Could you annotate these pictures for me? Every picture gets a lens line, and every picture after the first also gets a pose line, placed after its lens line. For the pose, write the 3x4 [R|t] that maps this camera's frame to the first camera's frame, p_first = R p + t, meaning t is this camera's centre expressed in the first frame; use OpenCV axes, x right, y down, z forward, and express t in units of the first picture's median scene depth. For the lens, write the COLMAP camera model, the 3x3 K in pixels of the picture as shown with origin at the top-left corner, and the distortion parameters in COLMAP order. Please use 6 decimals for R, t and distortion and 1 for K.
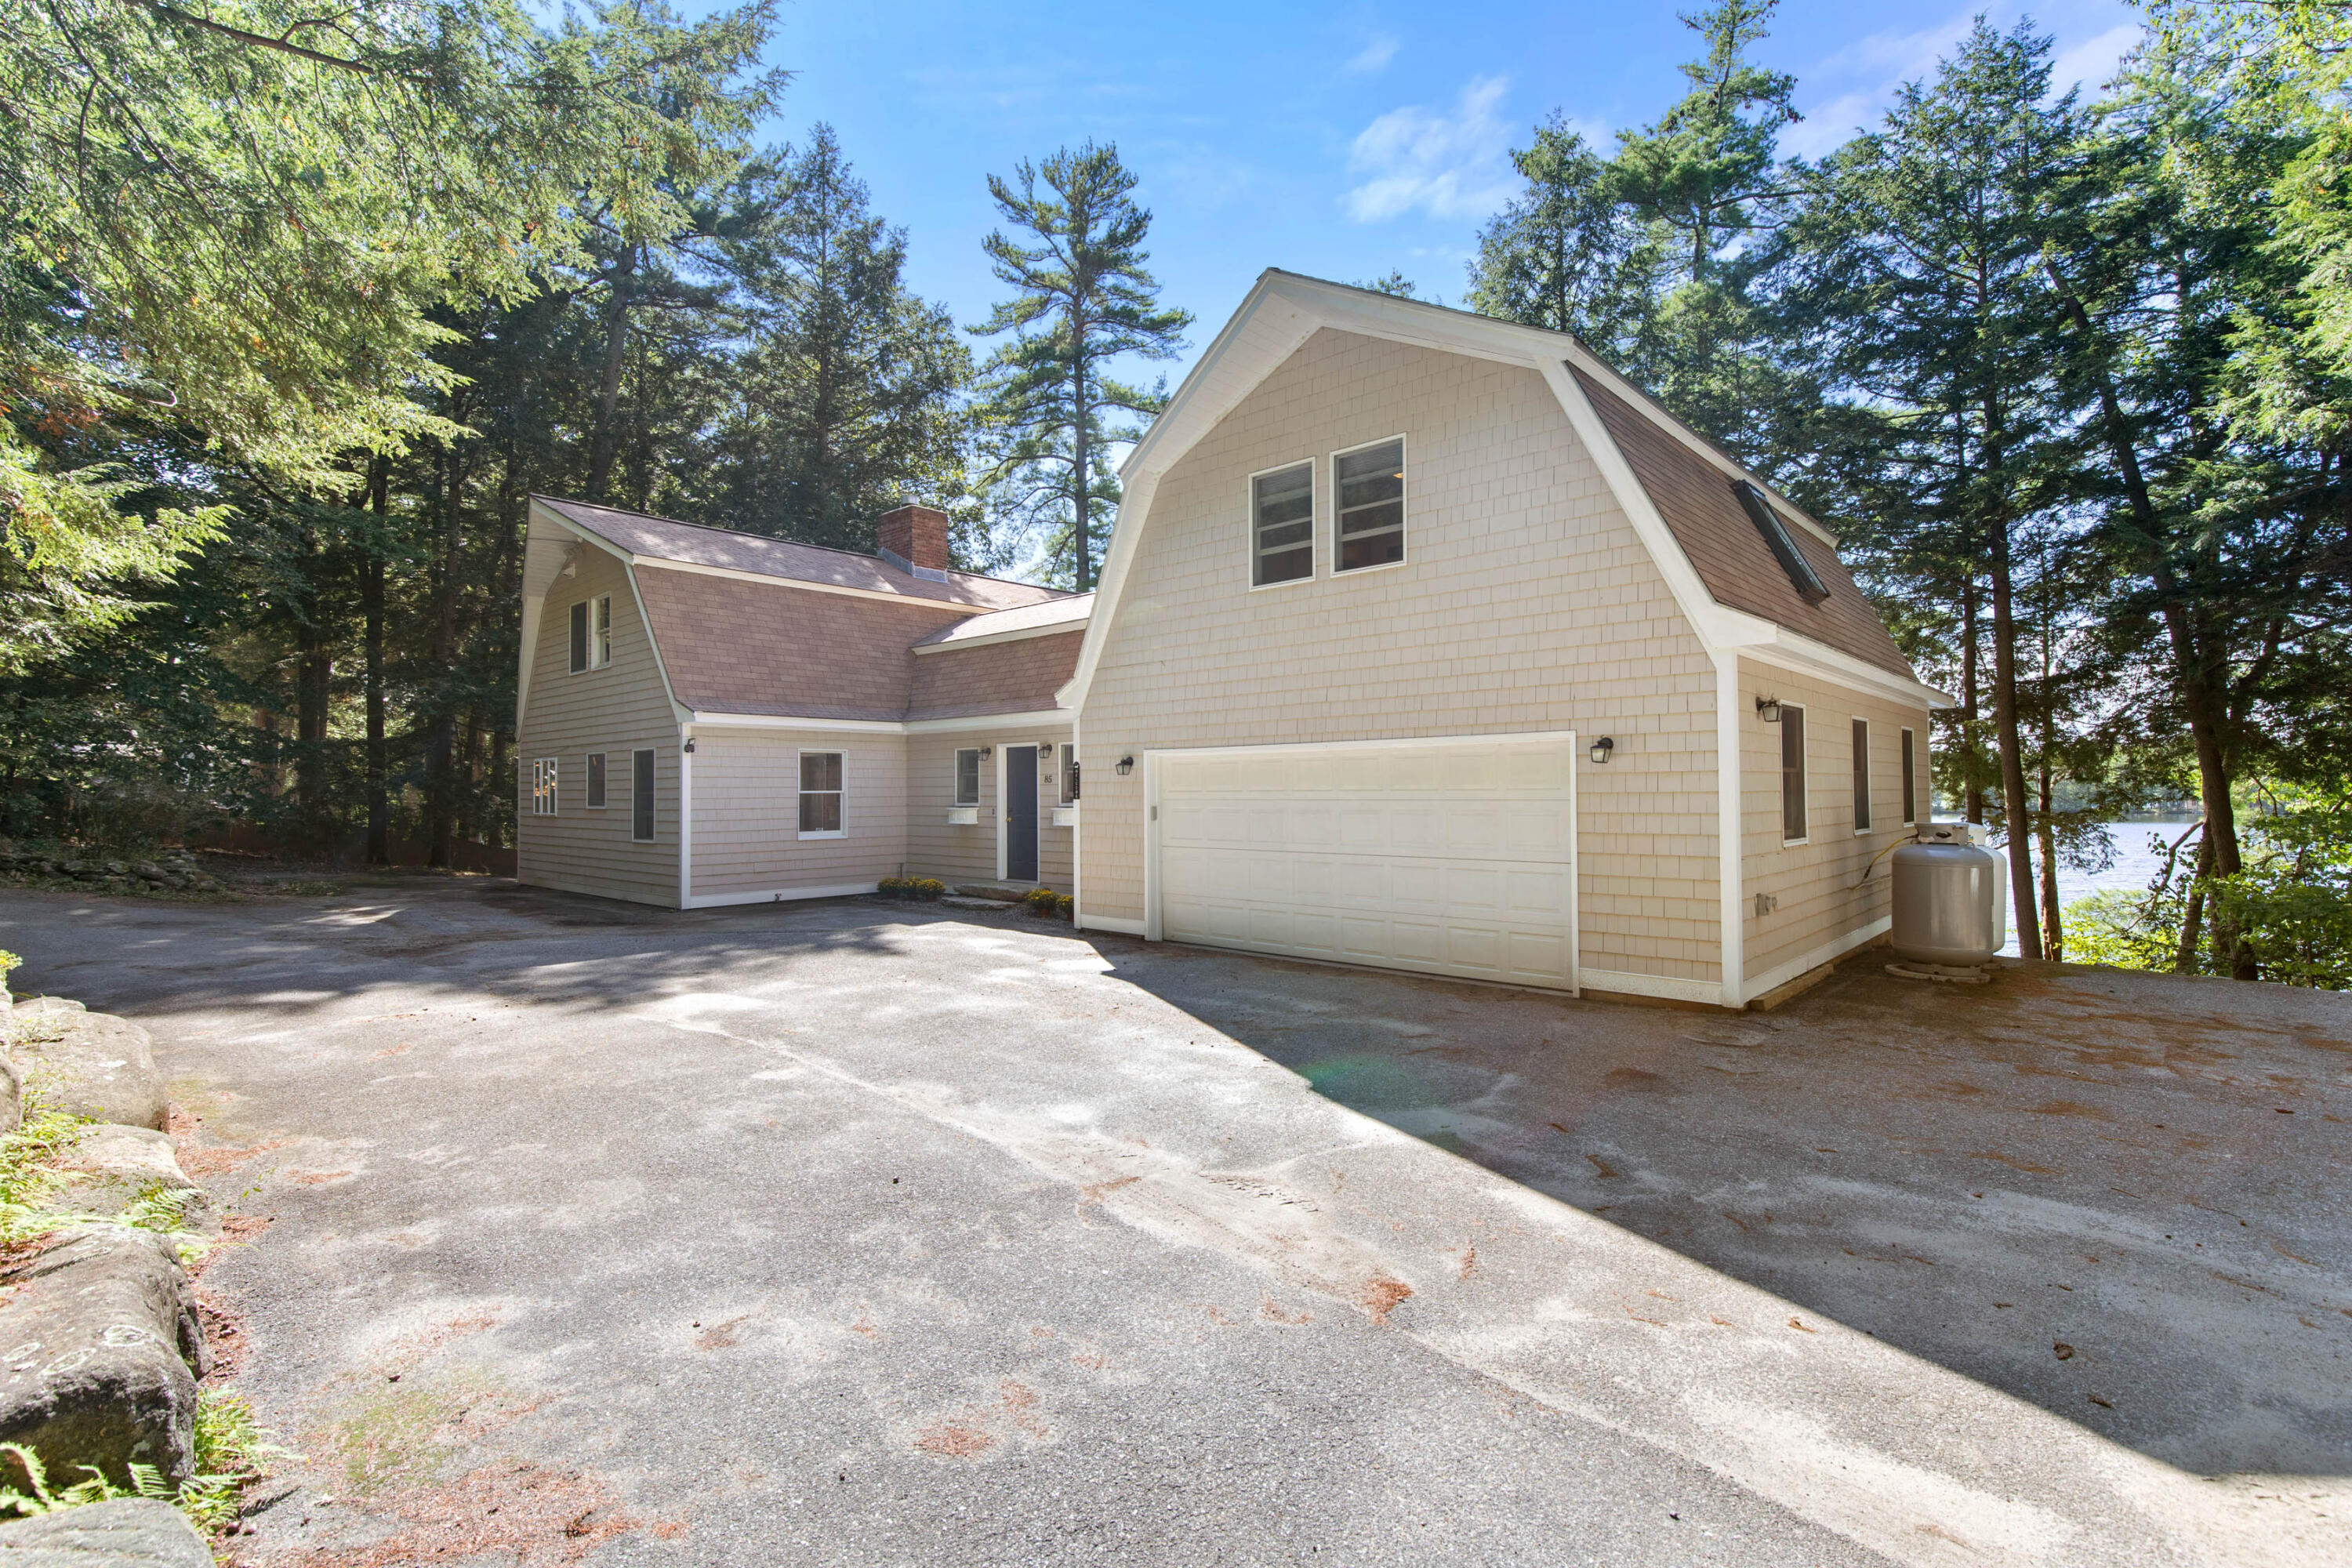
lens RADIAL K [[1075.5, 0, 1176.0], [0, 1075.5, 784.0], [0, 0, 1]] dist [0.000860, 0.000203]
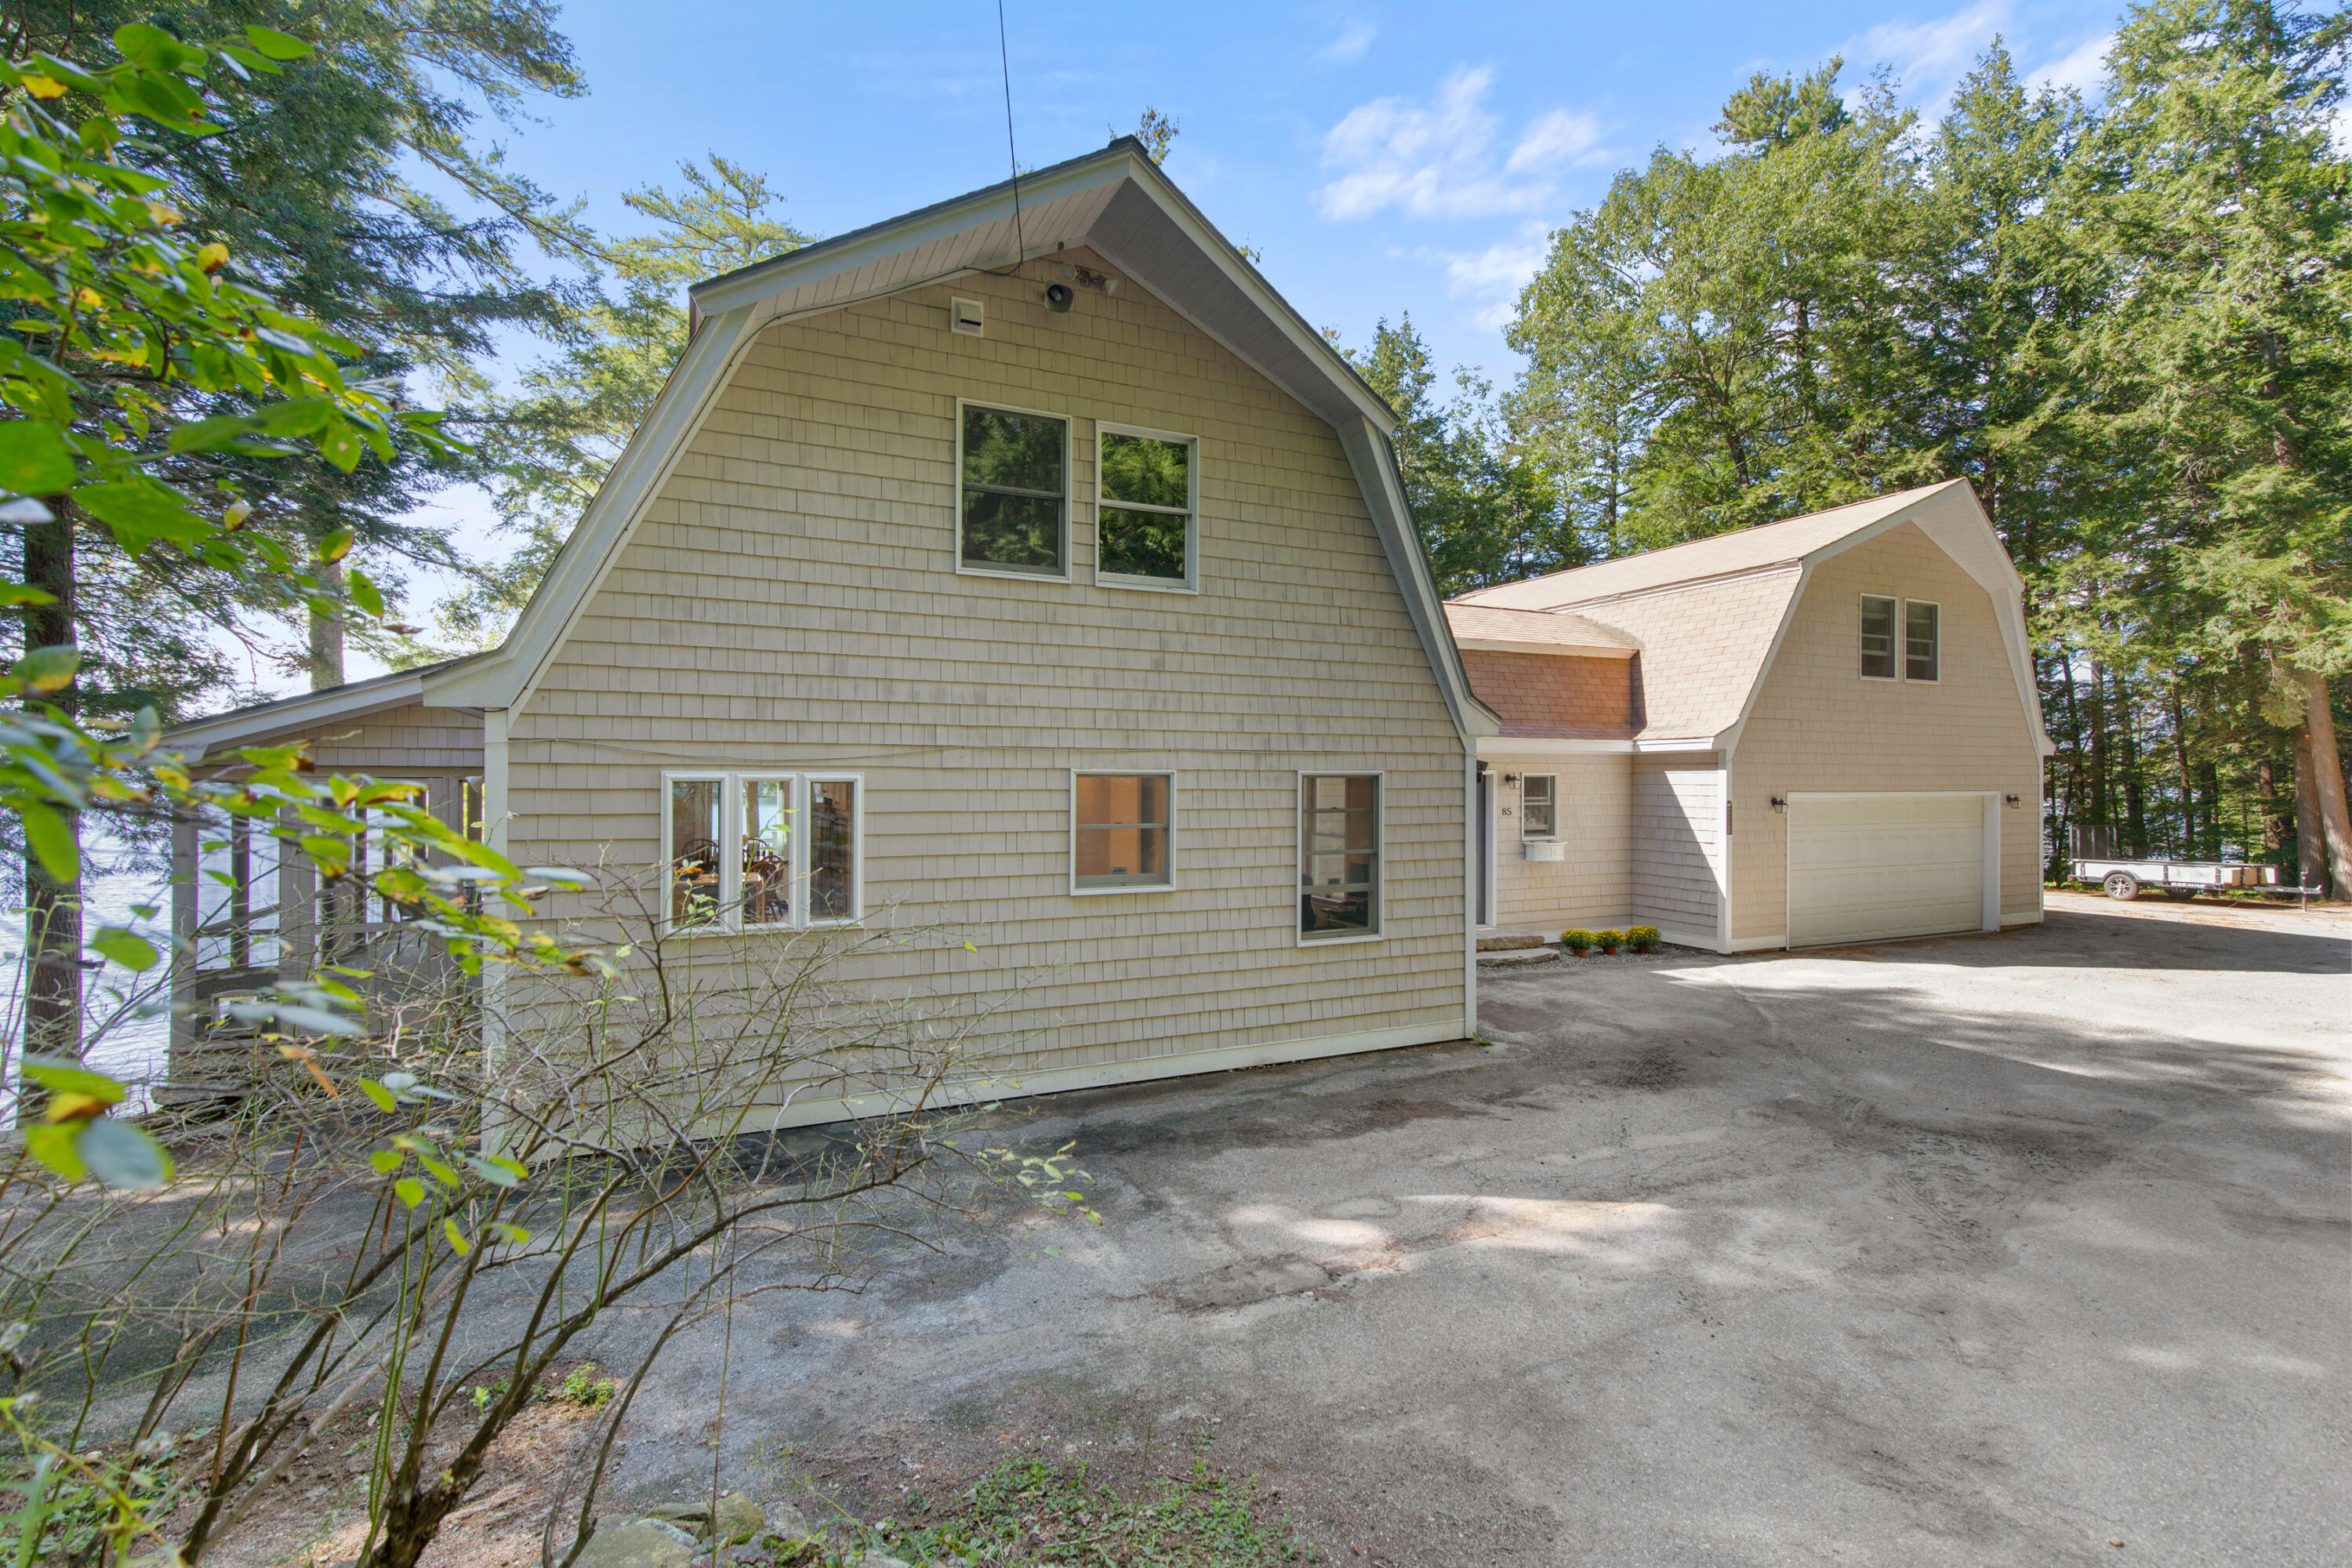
lens RADIAL K [[1075.5, 0, 1176.0], [0, 1075.5, 784.0], [0, 0, 1]] dist [0.000860, 0.000203]
pose [[0.356190, -0.000238, 0.934413, -1.111977], [-0.016785, 0.999837, 0.006652, -0.029846], [-0.934263, -0.018053, 0.356128, 0.972933]]
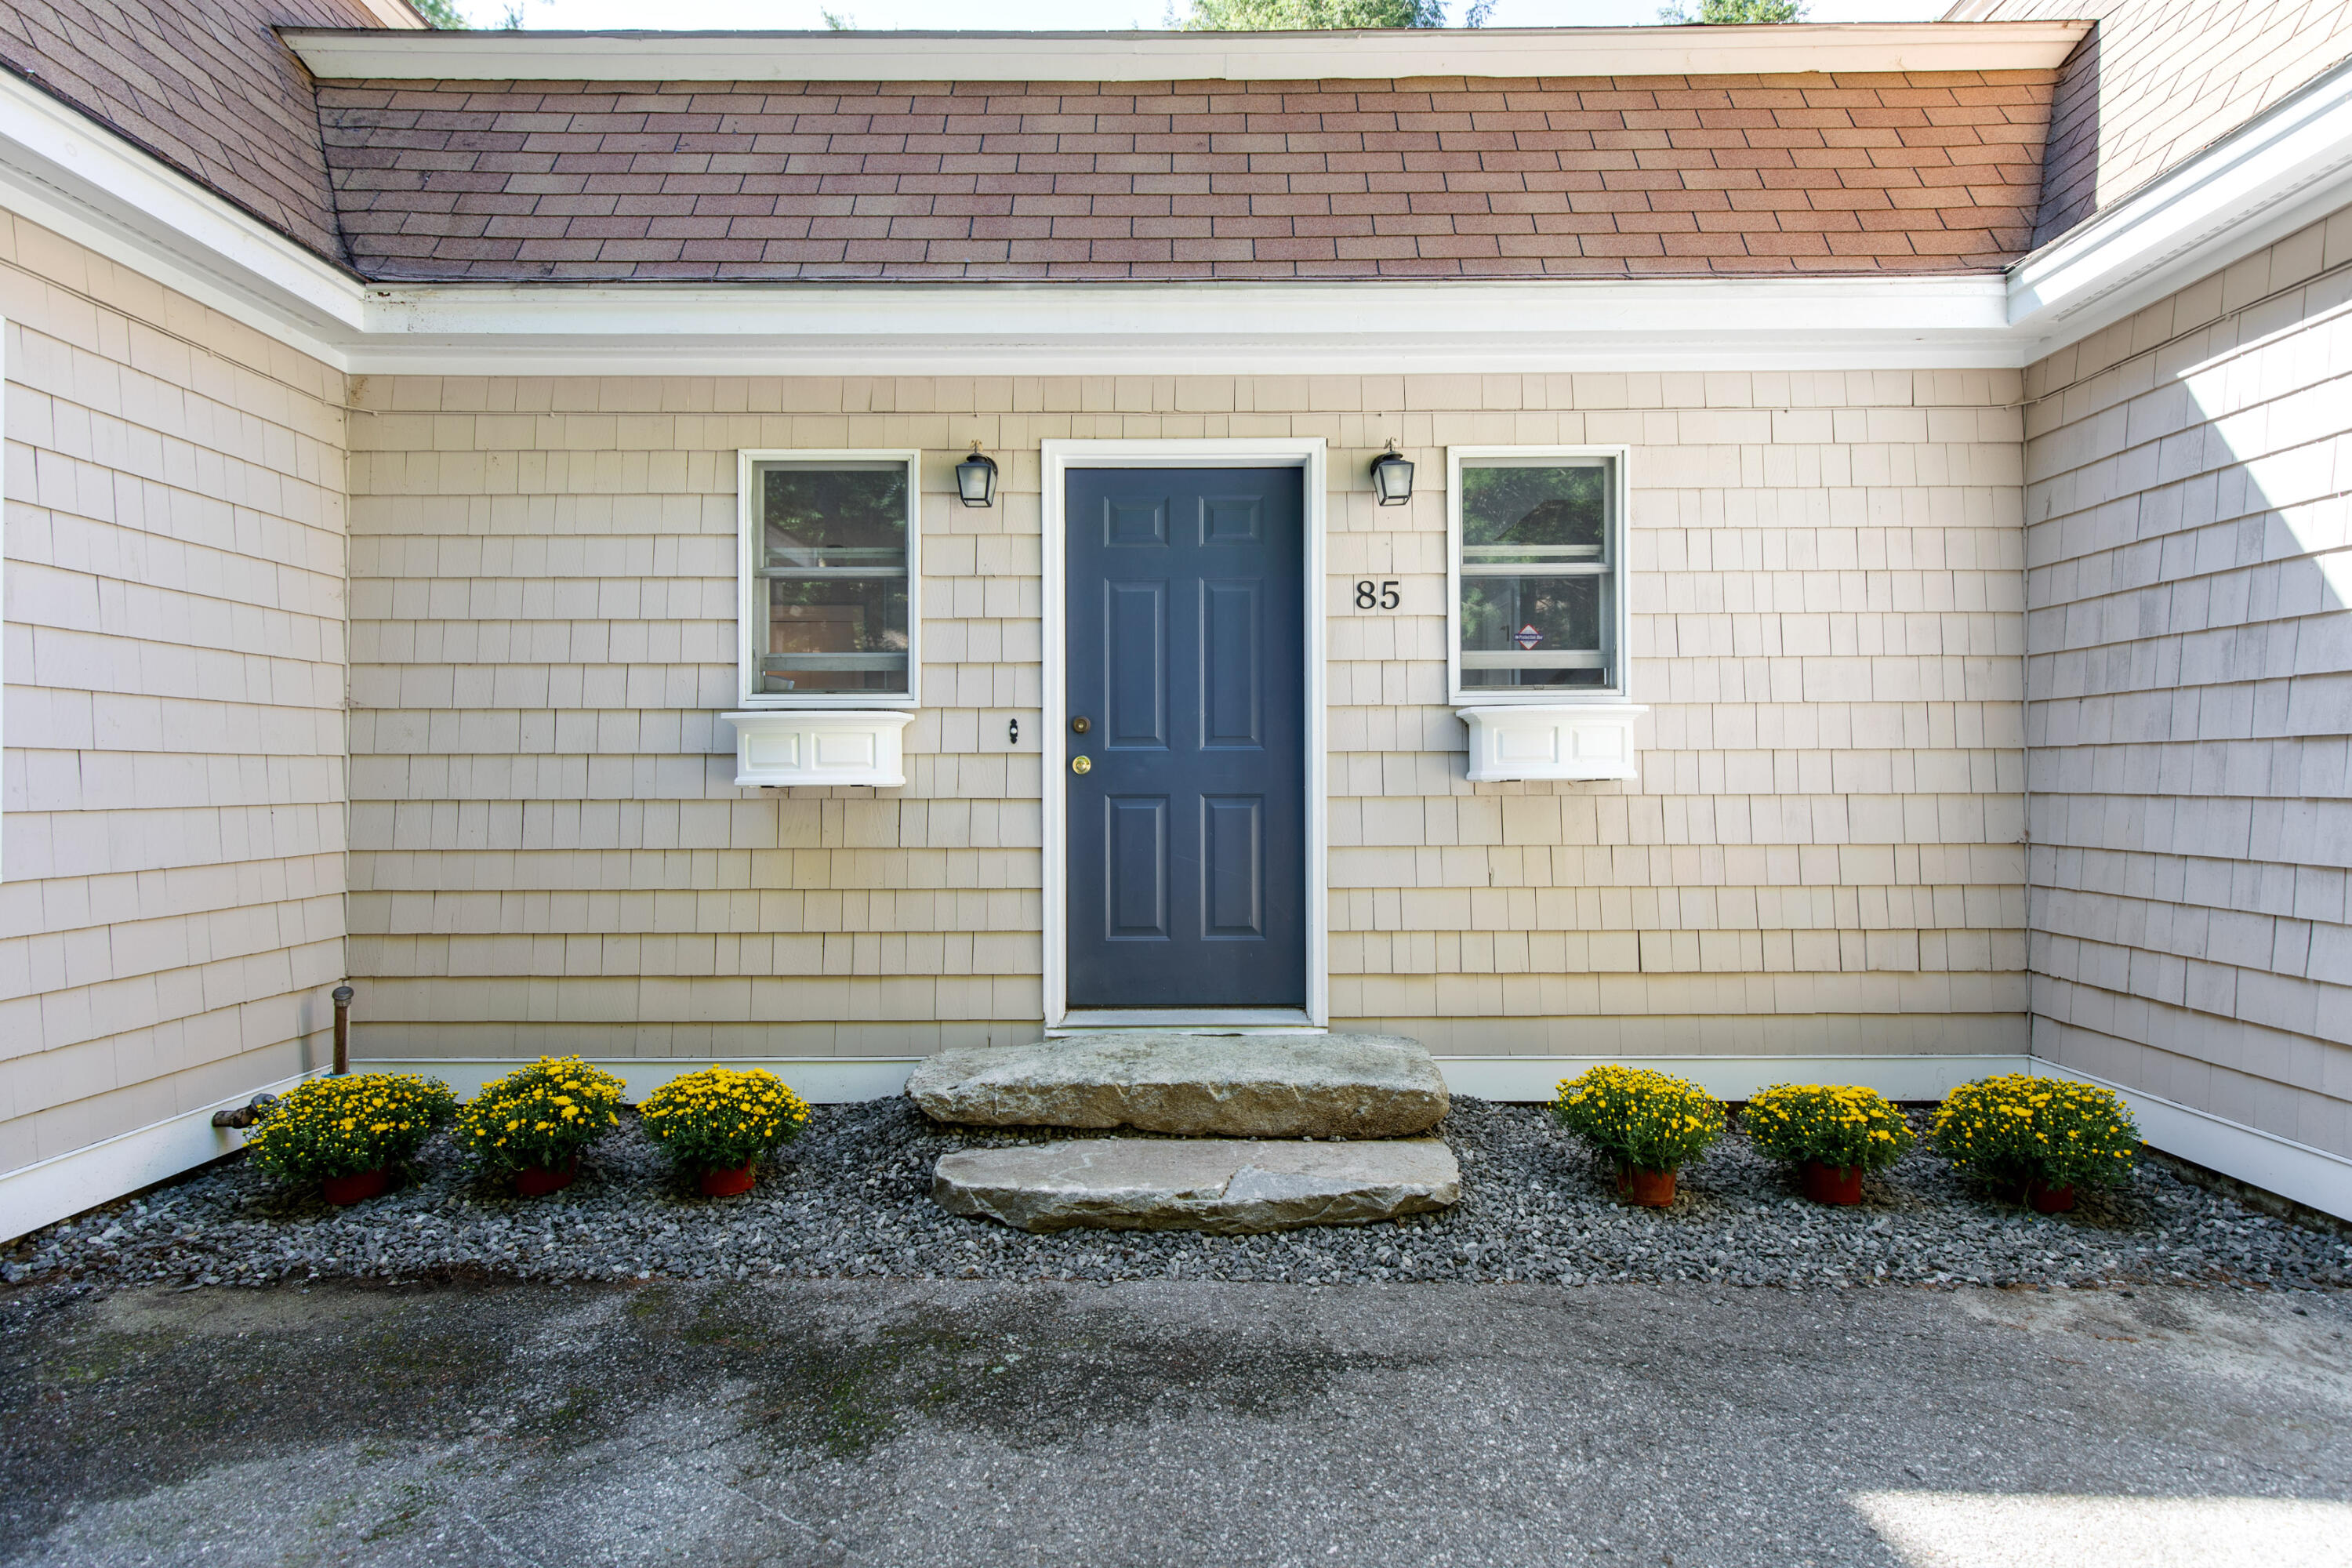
lens RADIAL K [[1075.5, 0, 1176.0], [0, 1075.5, 784.0], [0, 0, 1]] dist [0.000860, 0.000203]
pose [[0.739277, -0.001412, 0.673401, -0.327642], [-0.006889, 0.999930, 0.009659, 0.038252], [-0.673367, -0.011780, 0.739215, 0.881917]]
